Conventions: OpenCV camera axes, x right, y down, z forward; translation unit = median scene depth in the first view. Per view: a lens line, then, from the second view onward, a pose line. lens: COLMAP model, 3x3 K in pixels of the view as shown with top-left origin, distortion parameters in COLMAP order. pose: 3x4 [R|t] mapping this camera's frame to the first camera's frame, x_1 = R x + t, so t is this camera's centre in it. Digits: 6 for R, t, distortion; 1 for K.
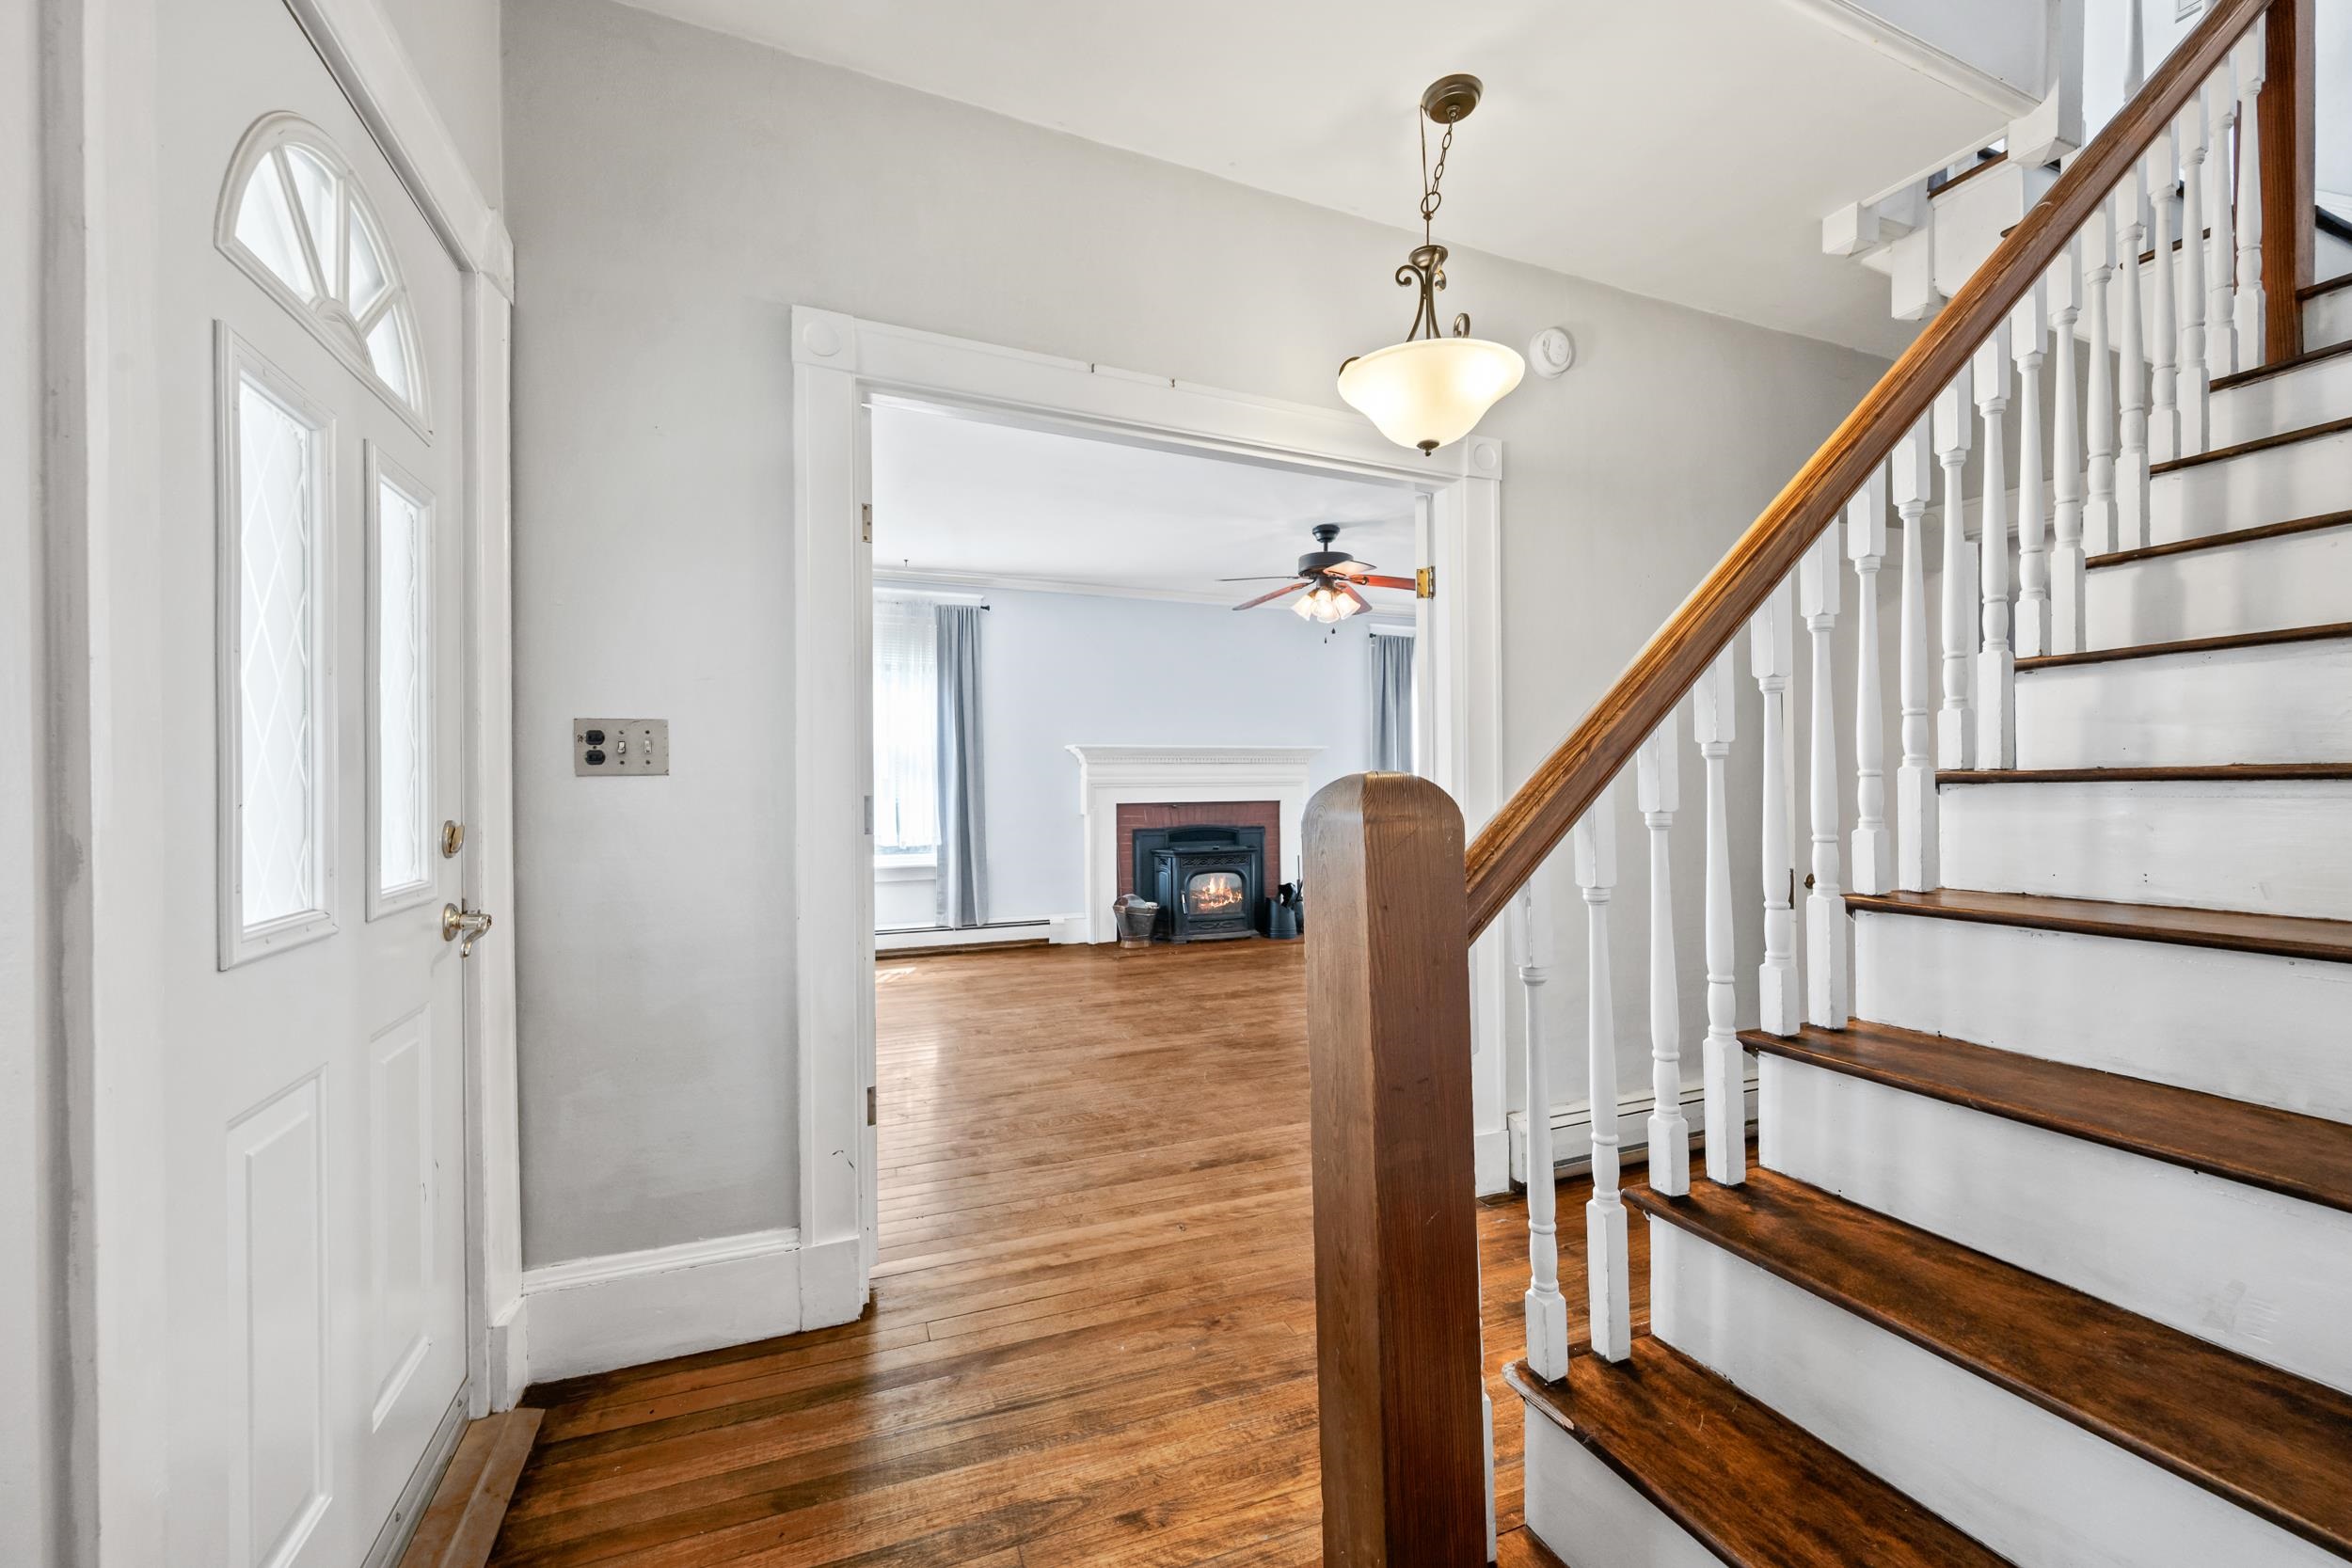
lens RADIAL K [[926.7, 0, 1187.8], [0, 926.7, 788.1], [0, 0, 1]] dist [-0.002163, 0.000341]
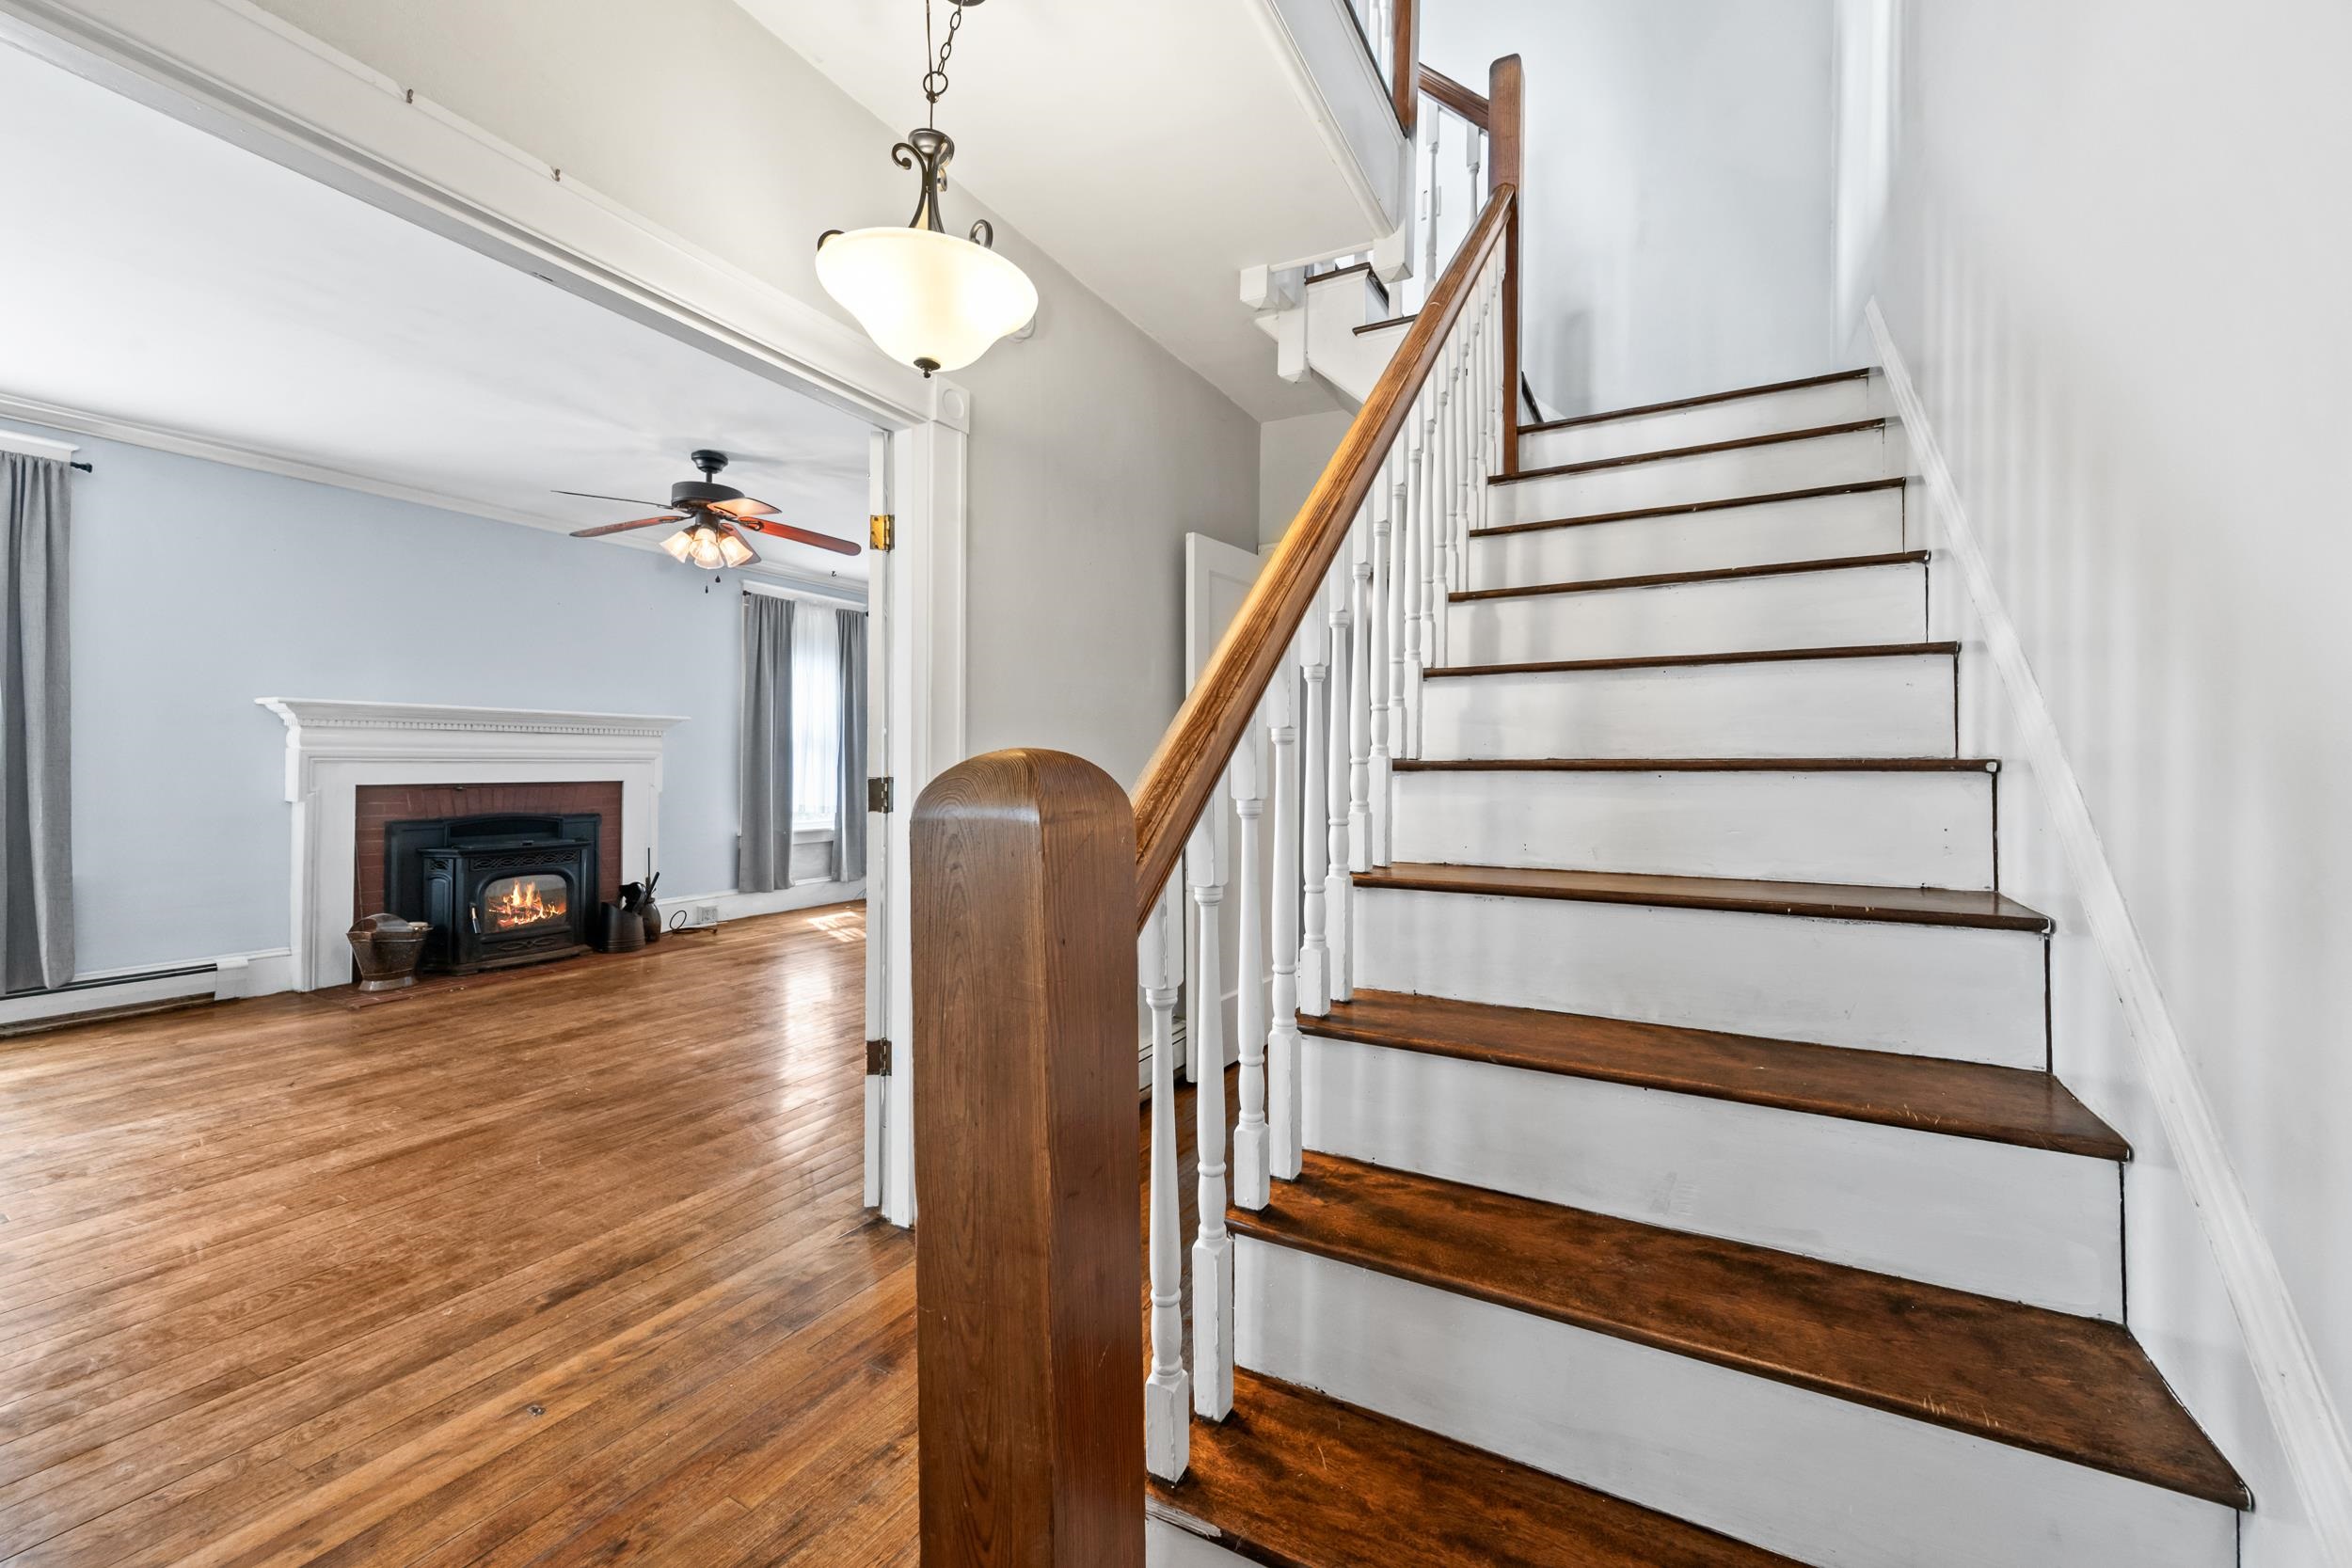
lens RADIAL K [[926.7, 0, 1183.0], [0, 926.7, 756.7], [0, 0, 1]] dist [-0.002163, 0.000341]
pose [[0.780681, 0.018180, 0.624666, -0.079916], [-0.010625, 0.999818, -0.015820, -0.001032], [-0.624840, 0.005713, 0.780732, 0.193580]]
